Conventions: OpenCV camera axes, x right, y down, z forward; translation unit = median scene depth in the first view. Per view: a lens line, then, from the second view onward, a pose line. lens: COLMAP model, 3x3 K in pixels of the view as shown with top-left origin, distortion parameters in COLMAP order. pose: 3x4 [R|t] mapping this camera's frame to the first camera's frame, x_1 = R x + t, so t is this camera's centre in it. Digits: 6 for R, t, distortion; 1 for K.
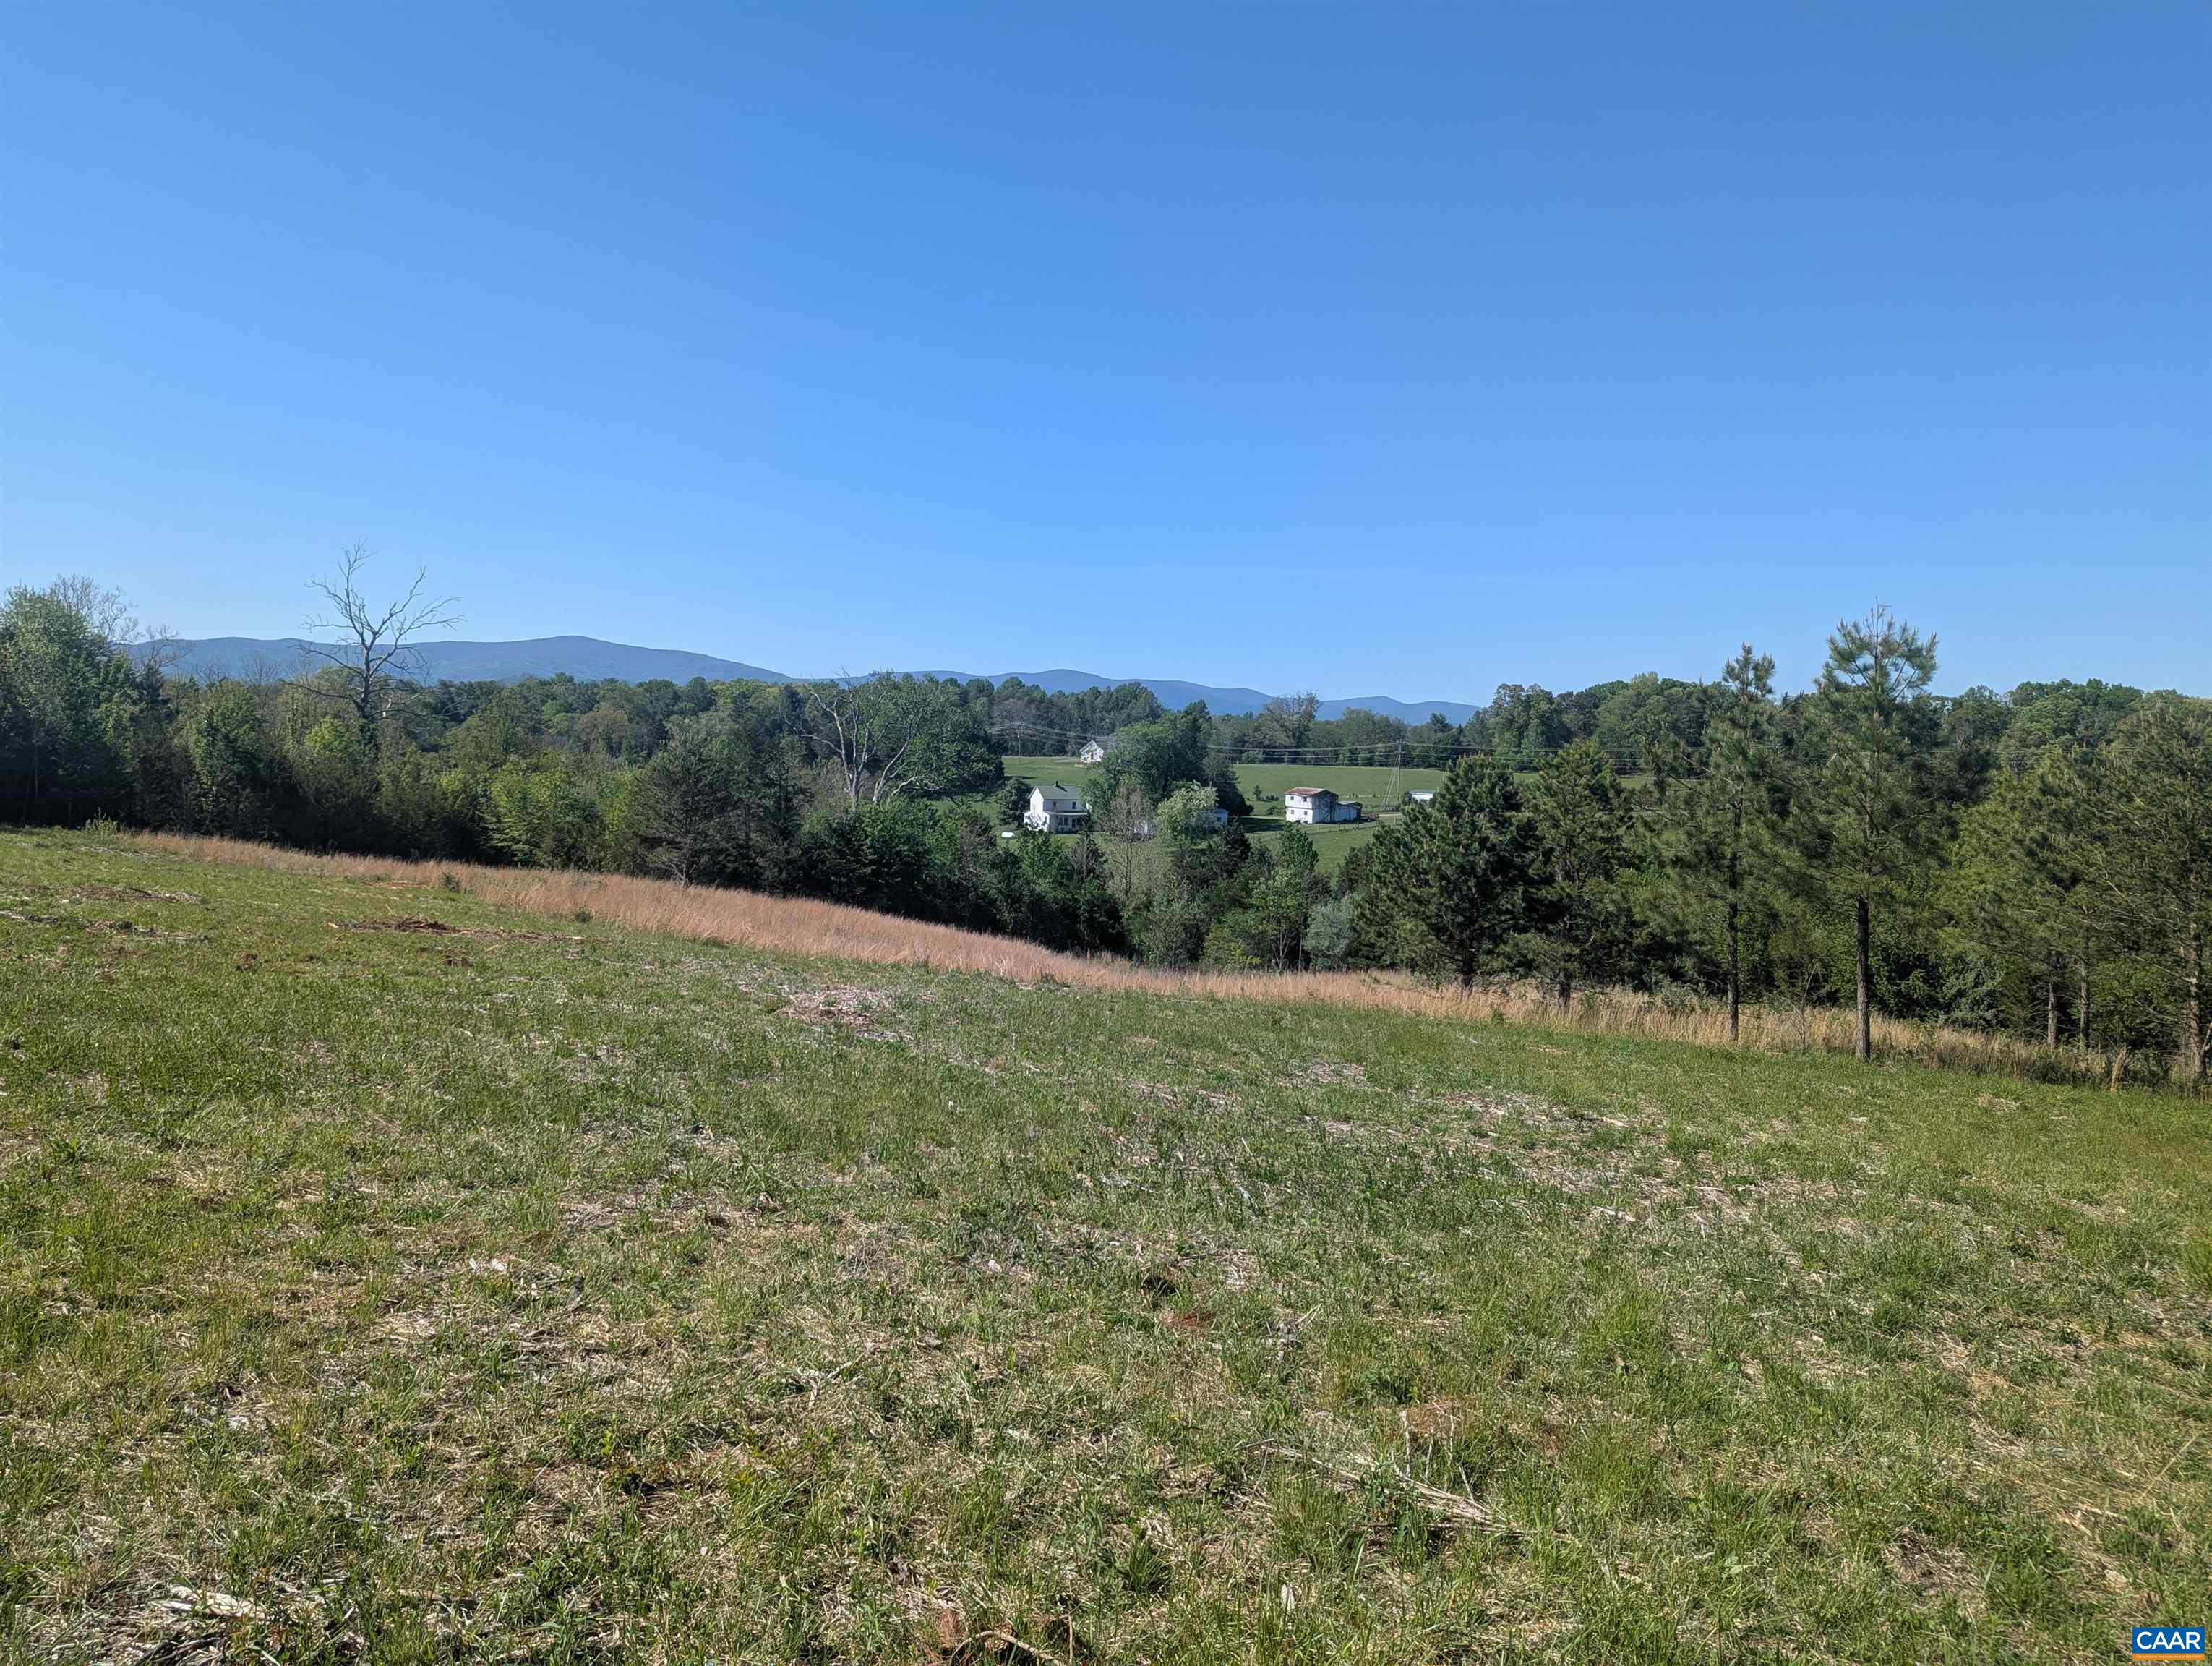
lens RADIAL K [[1549.7, 0, 1076.1], [0, 1549.7, 838.5], [0, 0, 1]] dist [0.067869, -0.067246]
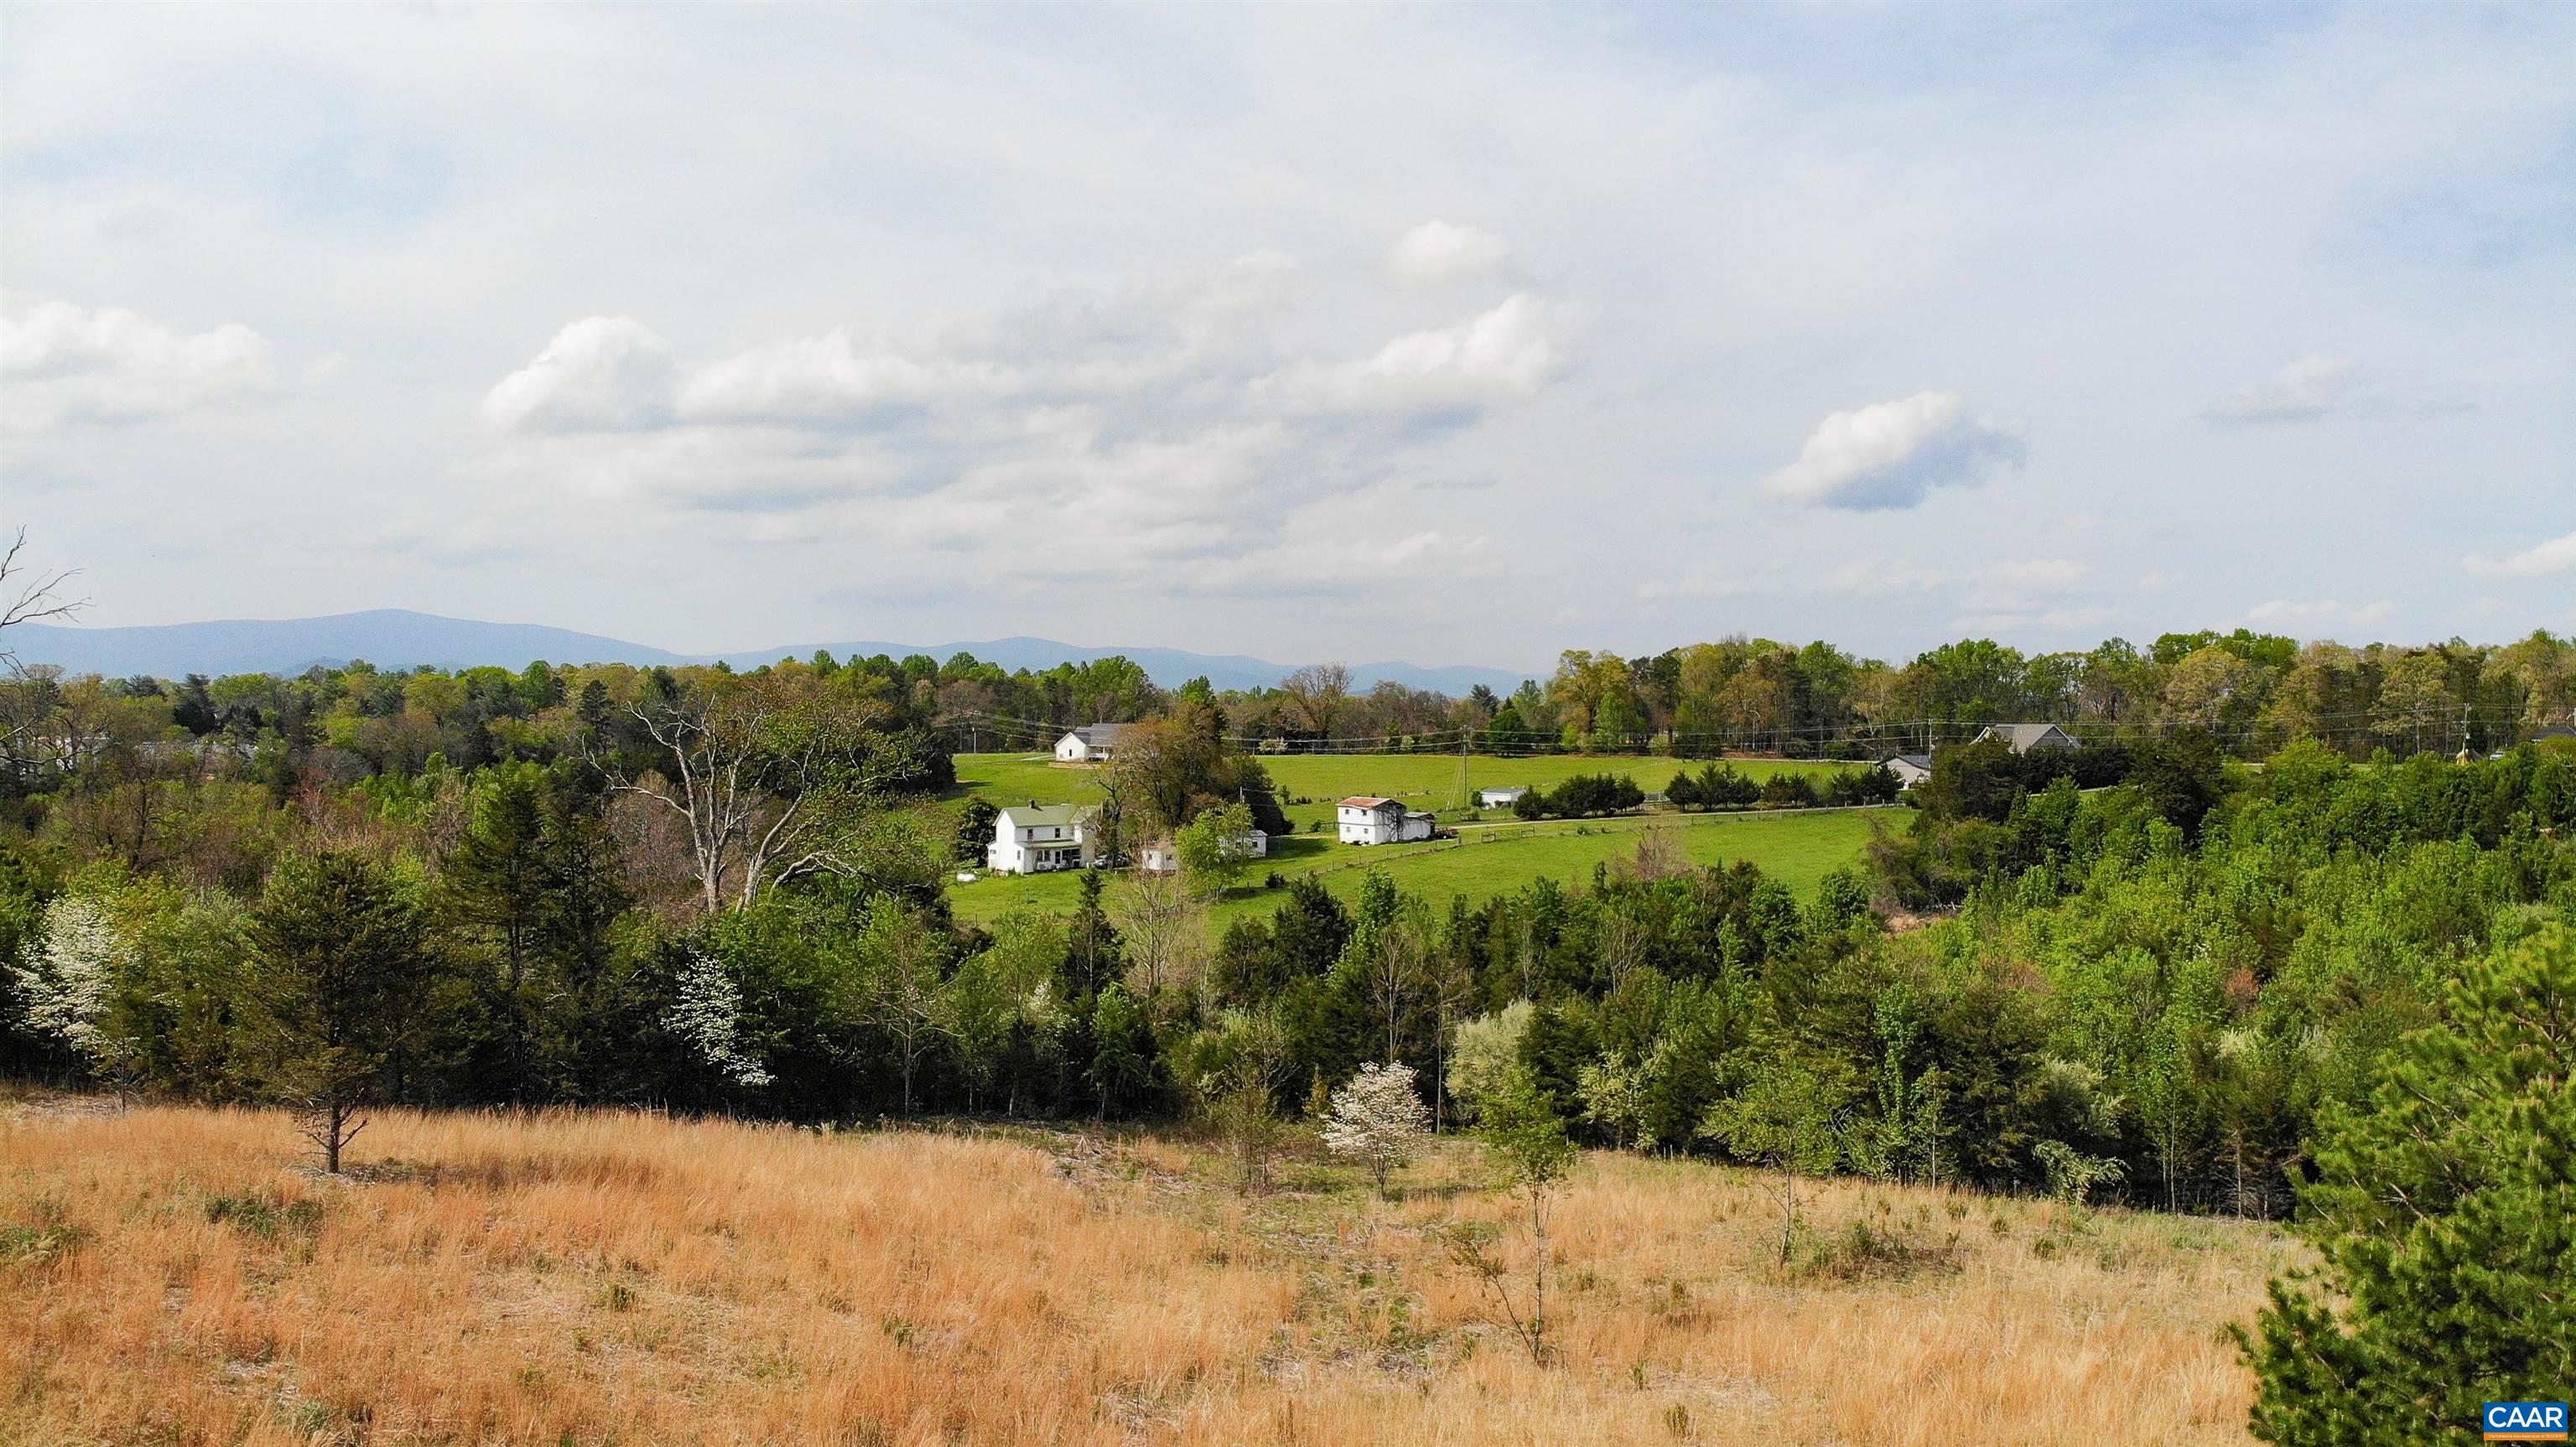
lens RADIAL K [[1842.2, 0, 1296.4], [0, 1842.2, 735.7], [0, 0, 1]] dist [0.103715, -0.006687]
pose [[0.990099, -0.029569, 0.137219, -0.027231], [0.036953, 0.997985, -0.051584, -0.064955], [-0.135417, 0.056144, 0.989197, 0.413701]]
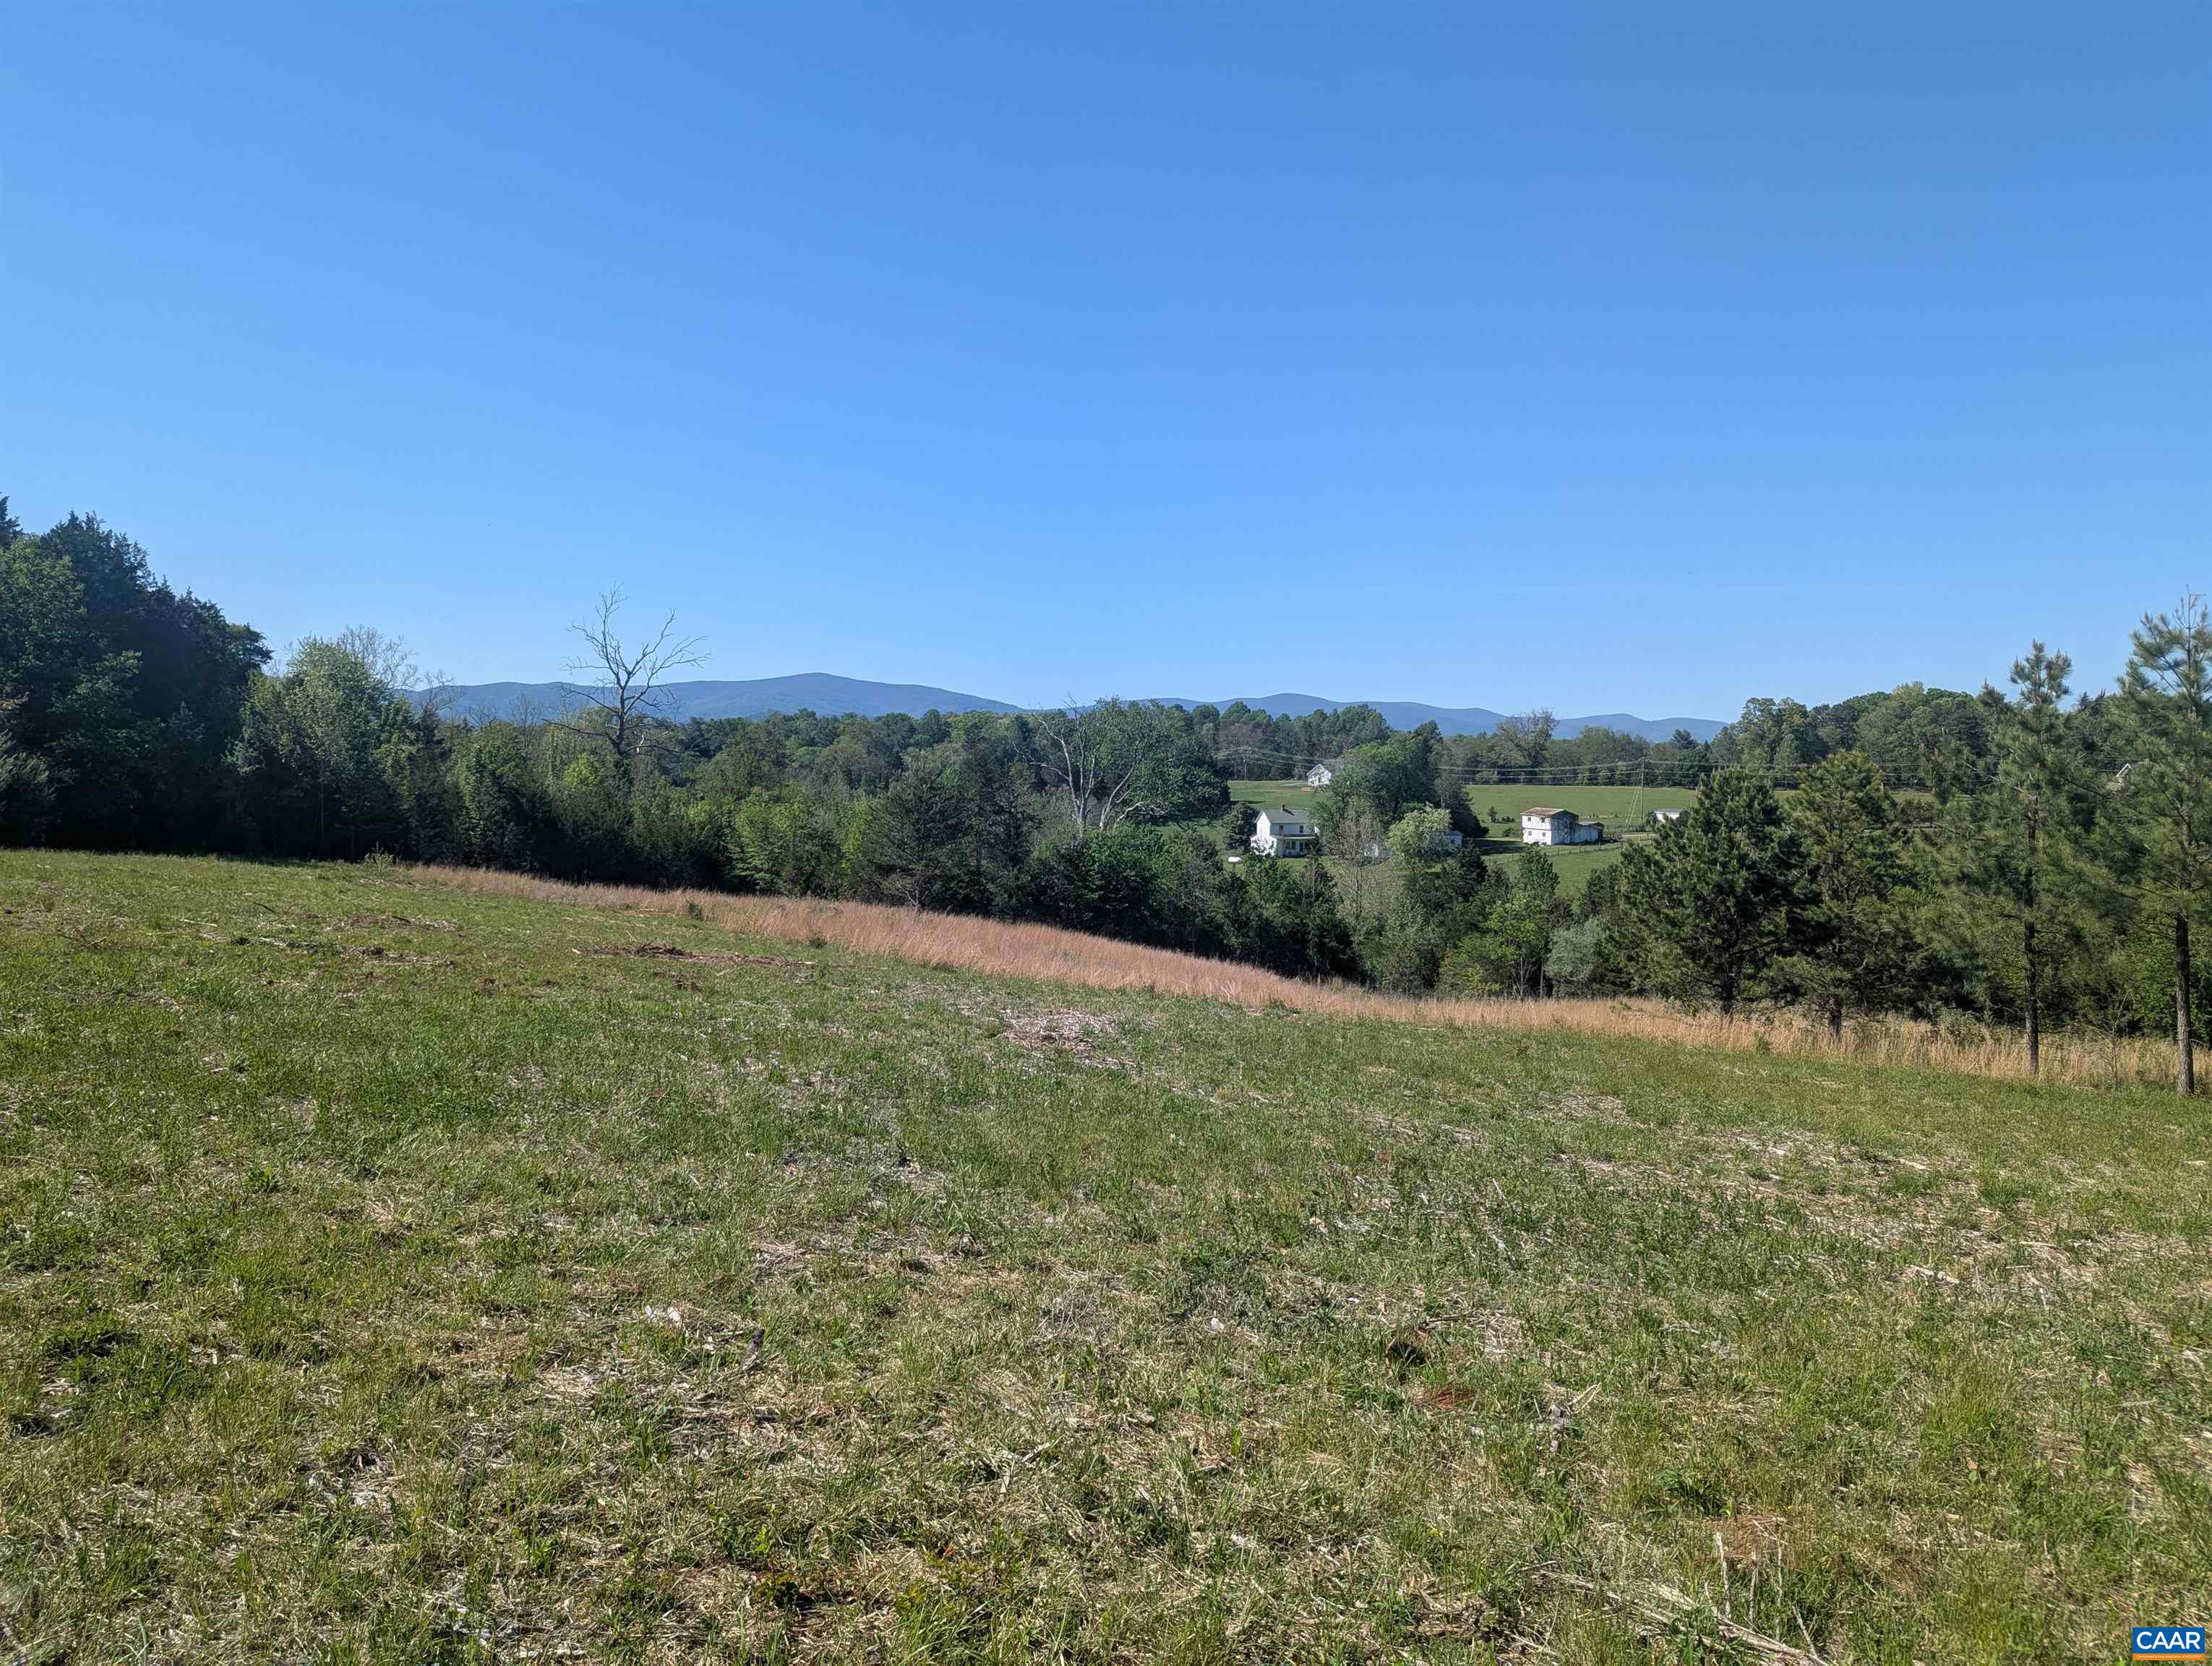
lens RADIAL K [[1549.7, 0, 1123.9], [0, 1549.7, 817.7], [0, 0, 1]] dist [0.067869, -0.067246]
pose [[0.993213, -0.013382, -0.115535, 0.000138], [0.009915, 0.999485, -0.030532, 0.001340], [0.115884, 0.029179, 0.992834, 0.011657]]
